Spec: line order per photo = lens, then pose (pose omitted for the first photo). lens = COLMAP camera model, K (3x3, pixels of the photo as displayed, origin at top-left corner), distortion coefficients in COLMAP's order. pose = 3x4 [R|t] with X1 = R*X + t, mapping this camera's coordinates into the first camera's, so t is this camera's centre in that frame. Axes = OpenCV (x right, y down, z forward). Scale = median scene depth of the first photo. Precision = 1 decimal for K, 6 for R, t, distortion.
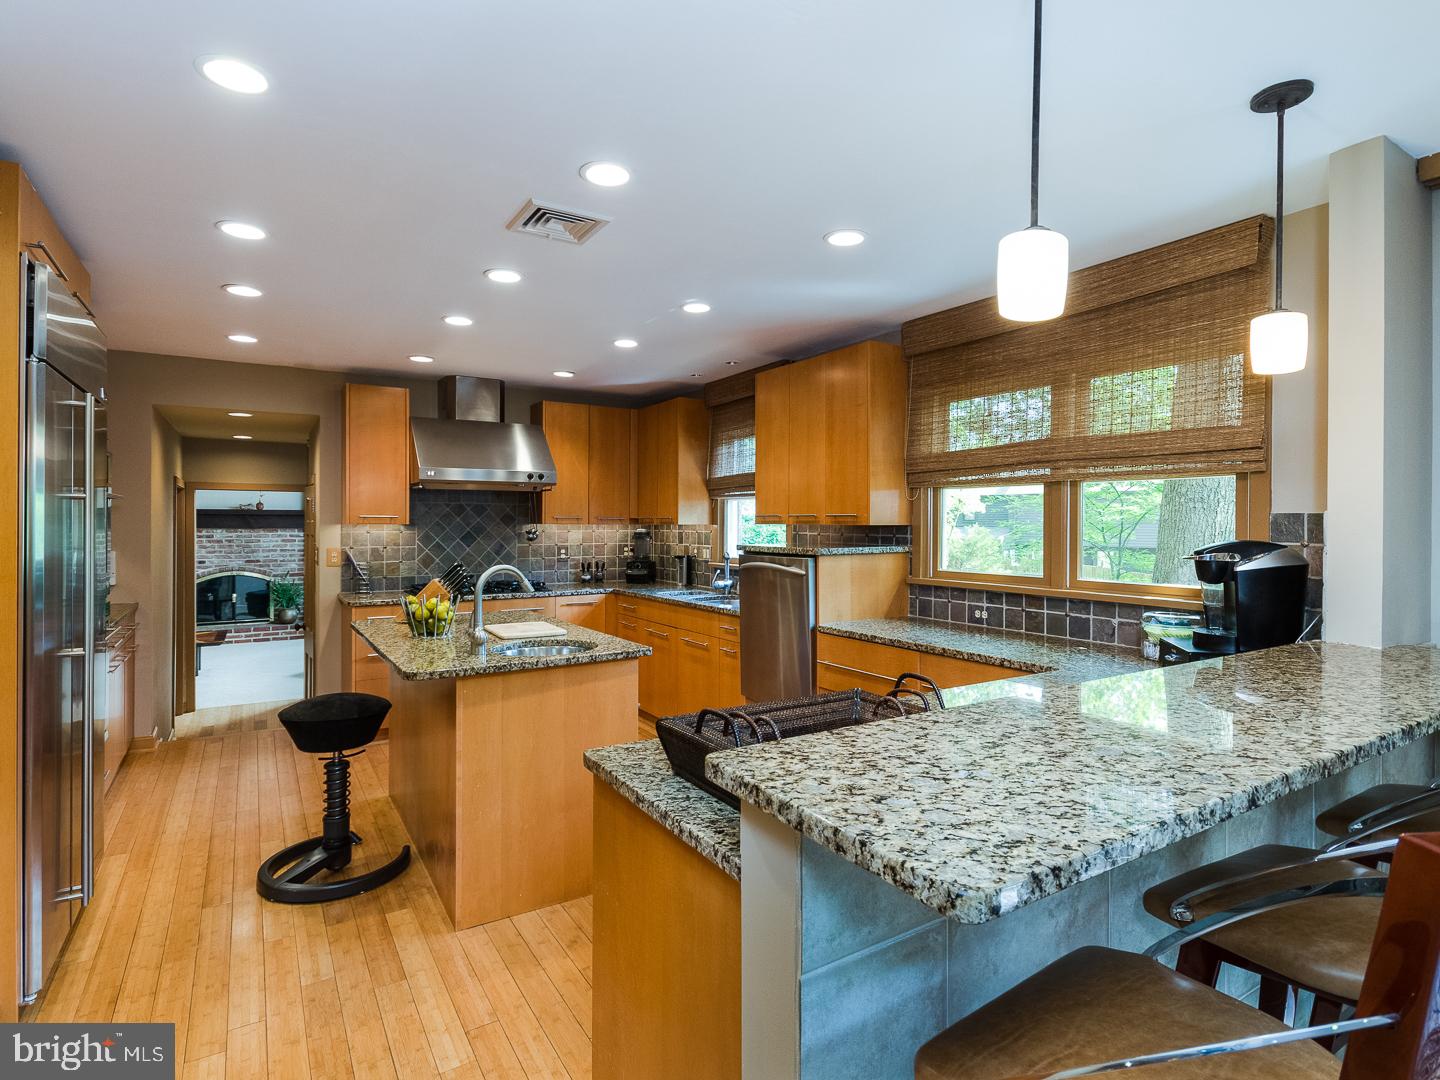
lens RADIAL K [[734.4, 0, 745.1], [0, 734.4, 518.3], [0, 0, 1]] dist [0.001304, -0.002735]
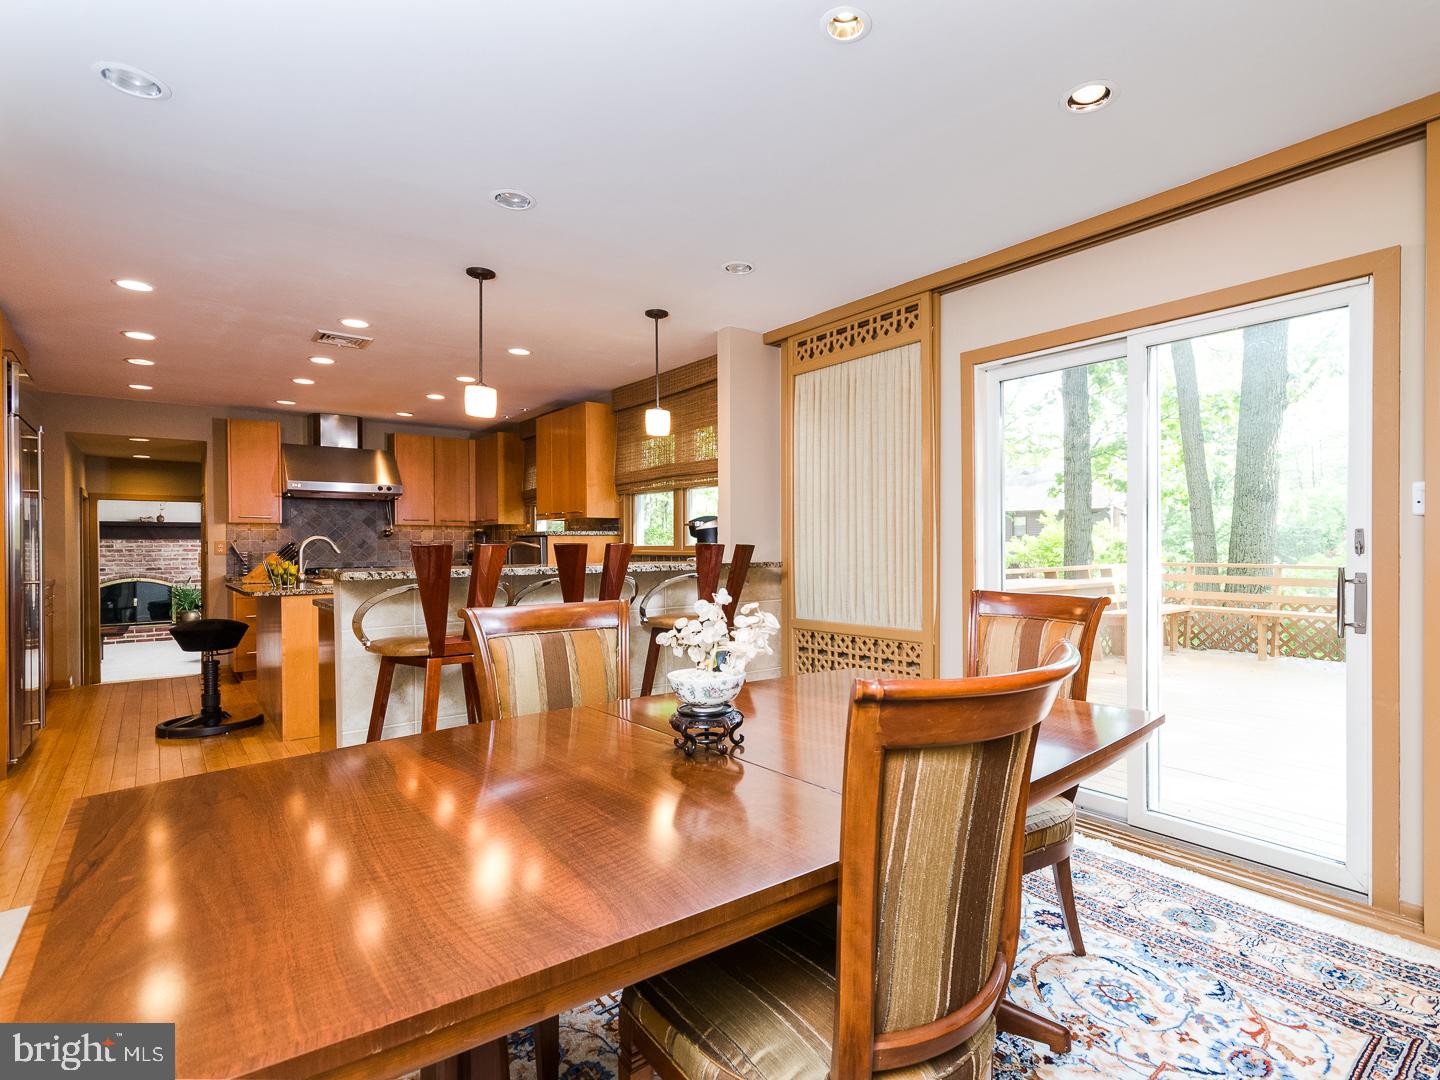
lens RADIAL K [[631.8, 0, 729.2], [0, 631.8, 538.5], [0, 0, 1]] dist [0.000955, 0.000316]
pose [[0.989138, -0.007749, 0.146788, 0.093696], [0.006077, 0.999911, 0.011842, 0.013905], [-0.146867, -0.010821, 0.989097, -0.136975]]
